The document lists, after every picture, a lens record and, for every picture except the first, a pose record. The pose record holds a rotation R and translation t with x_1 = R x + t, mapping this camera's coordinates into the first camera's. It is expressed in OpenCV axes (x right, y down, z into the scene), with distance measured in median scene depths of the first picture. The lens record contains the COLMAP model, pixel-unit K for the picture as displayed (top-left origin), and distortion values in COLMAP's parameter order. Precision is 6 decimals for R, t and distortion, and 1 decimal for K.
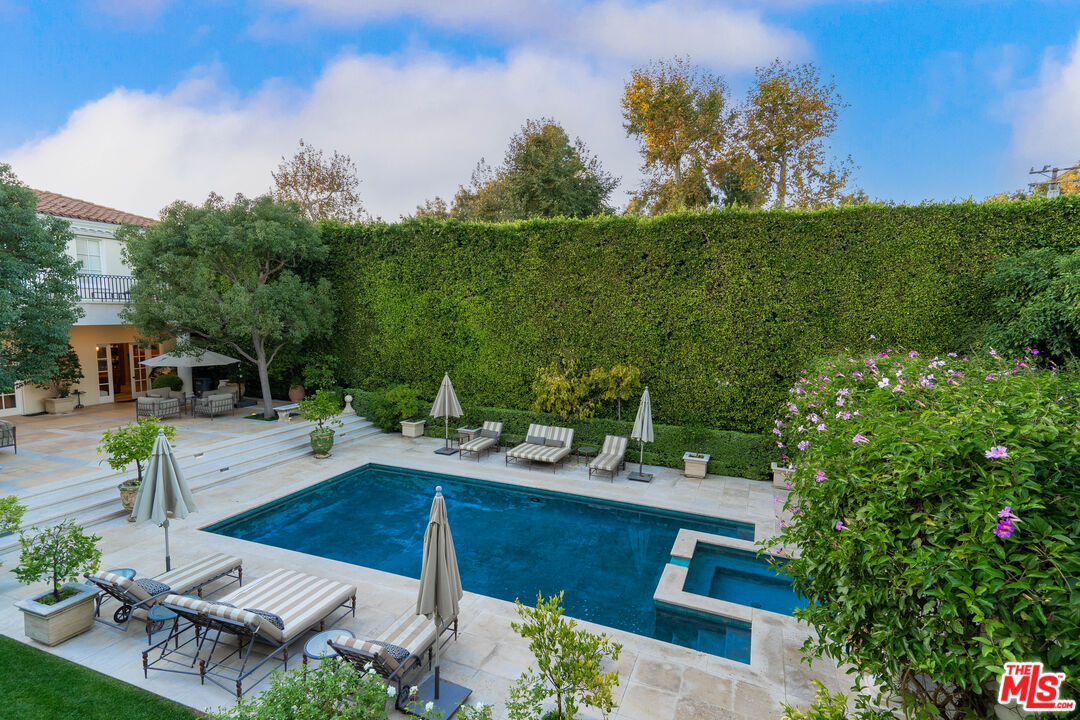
lens RADIAL K [[523.9, 0, 538.9], [0, 523.9, 364.1], [0, 0, 1]] dist [0.021120, -0.002329]
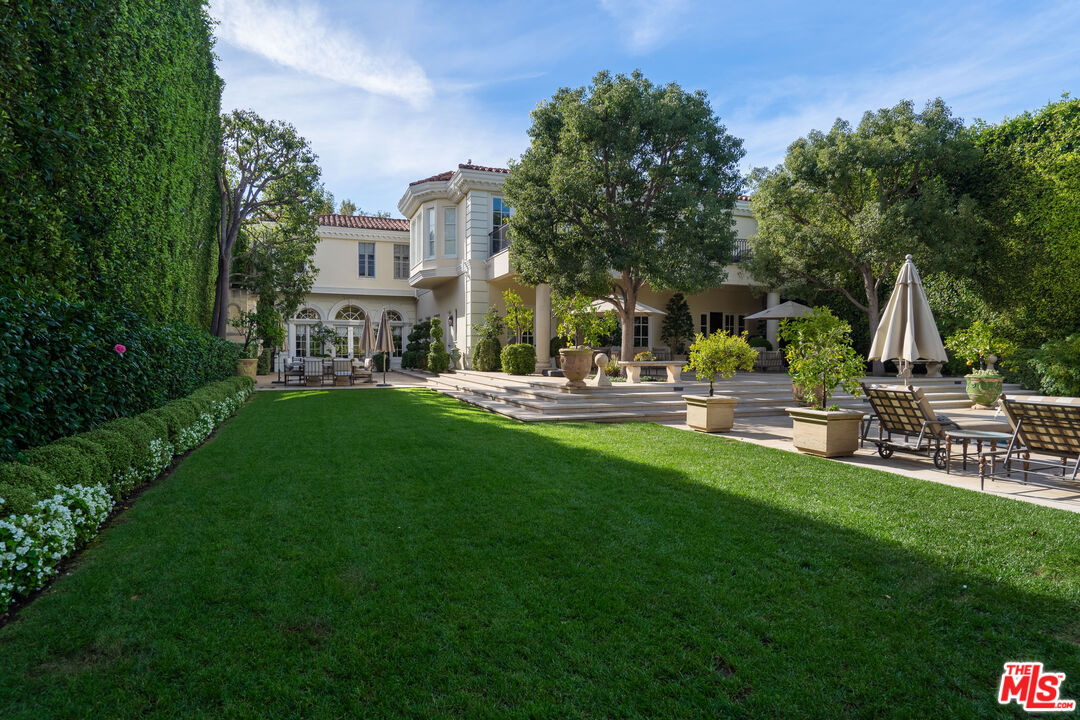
lens RADIAL K [[583.7, 0, 543.5], [0, 583.7, 368.7], [0, 0, 1]] dist [-0.002710, -0.002520]
pose [[0.667506, 0.012649, -0.744497, -0.209526], [-0.069015, 0.996603, -0.044946, 0.193814], [0.741399, 0.081383, 0.666111, -0.011593]]
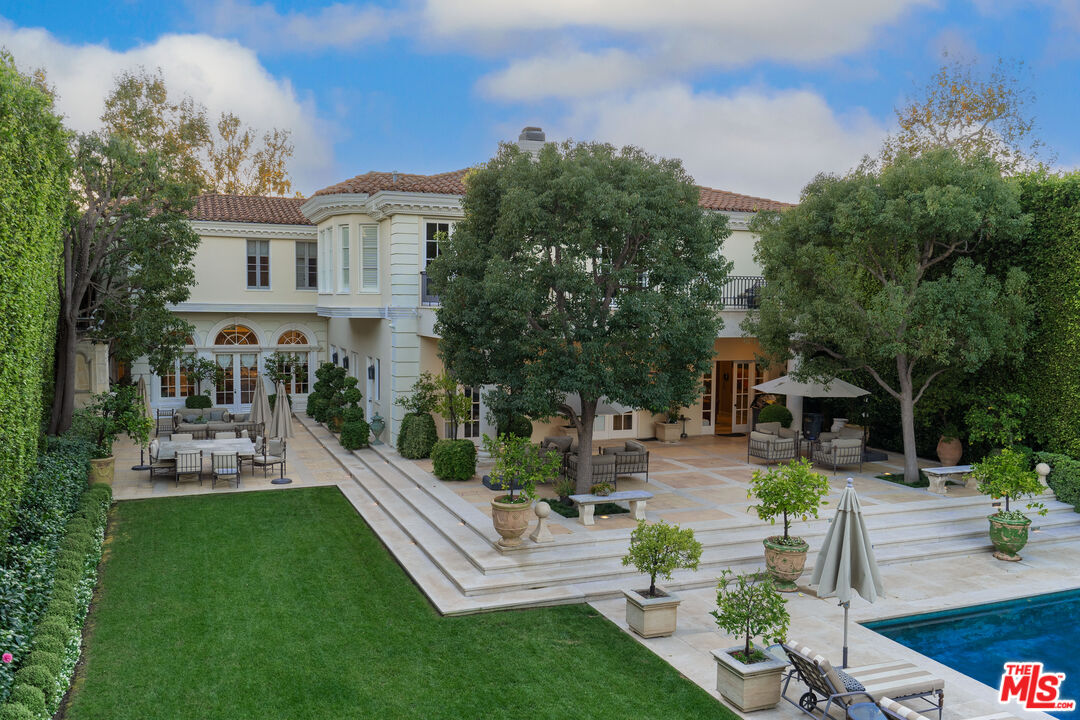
lens RADIAL K [[856.7, 0, 542.0], [0, 856.7, 369.7], [0, 0, 1]] dist [0.011544, -0.026911]
pose [[0.684380, 0.046428, -0.727646, -0.063277], [-0.075109, 0.997151, -0.007019, 0.004353], [0.725247, 0.059456, 0.685917, -0.092706]]
